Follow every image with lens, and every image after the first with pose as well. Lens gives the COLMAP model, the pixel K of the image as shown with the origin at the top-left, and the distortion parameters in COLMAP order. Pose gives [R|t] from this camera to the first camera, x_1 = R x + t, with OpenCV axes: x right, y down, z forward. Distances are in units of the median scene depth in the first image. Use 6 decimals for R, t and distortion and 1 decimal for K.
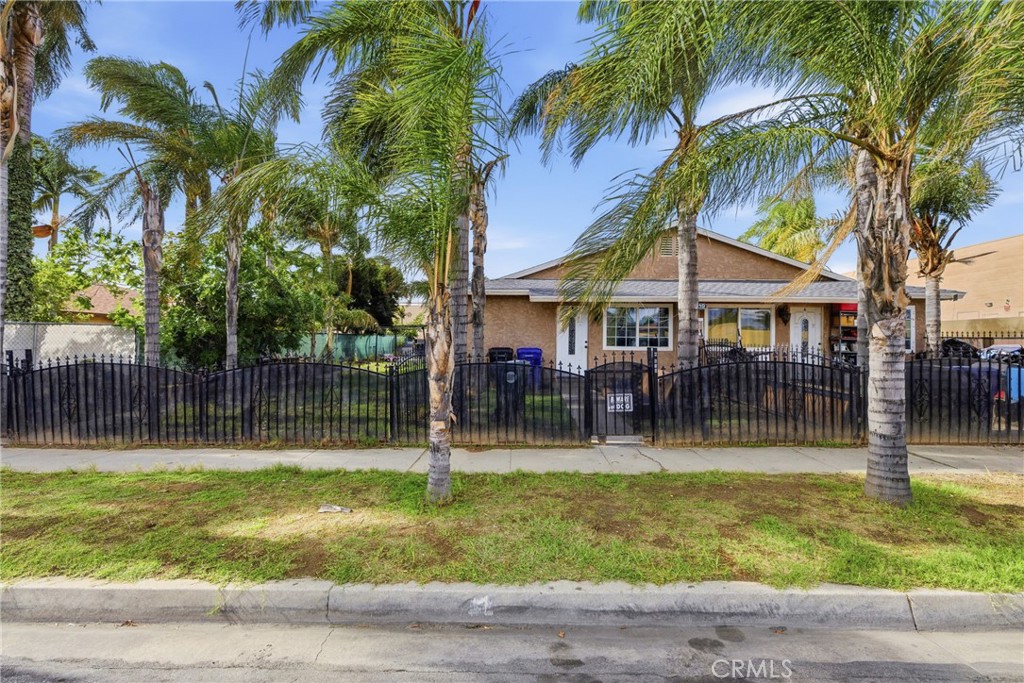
lens RADIAL K [[686.2, 0, 512.0], [0, 686.2, 341.5], [0, 0, 1]] dist [0.018831, -0.019978]
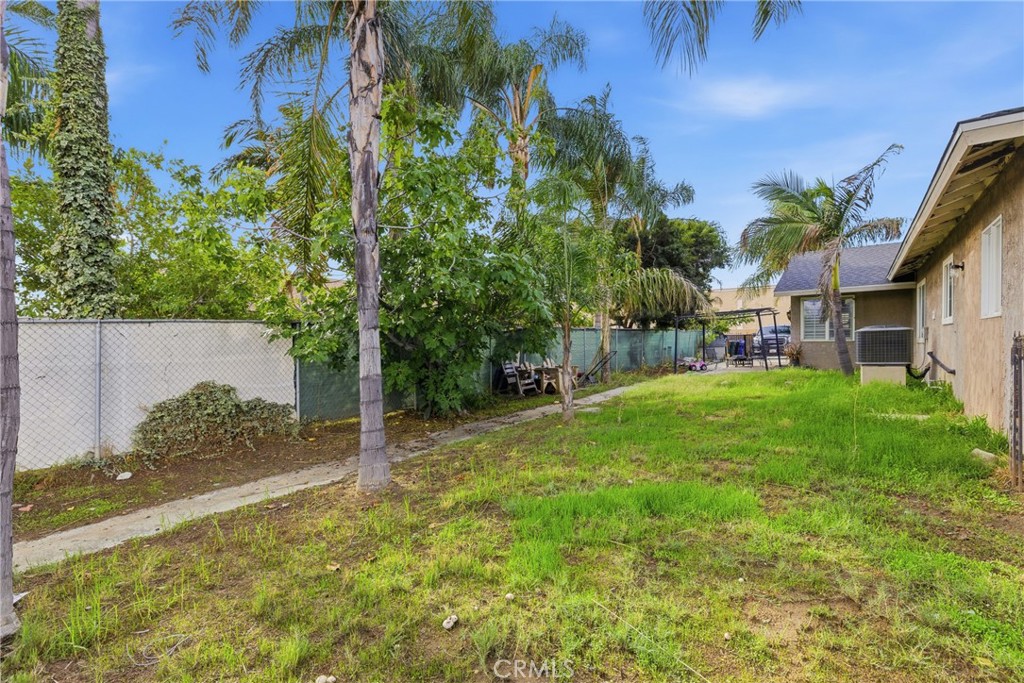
lens RADIAL K [[686.2, 0, 512.0], [0, 686.2, 341.5], [0, 0, 1]] dist [0.018831, -0.019978]
pose [[0.919495, -0.023226, -0.392416, -0.071100], [0.023358, 0.999717, -0.004438, 0.000673], [0.392408, -0.005086, 0.919777, 0.286229]]
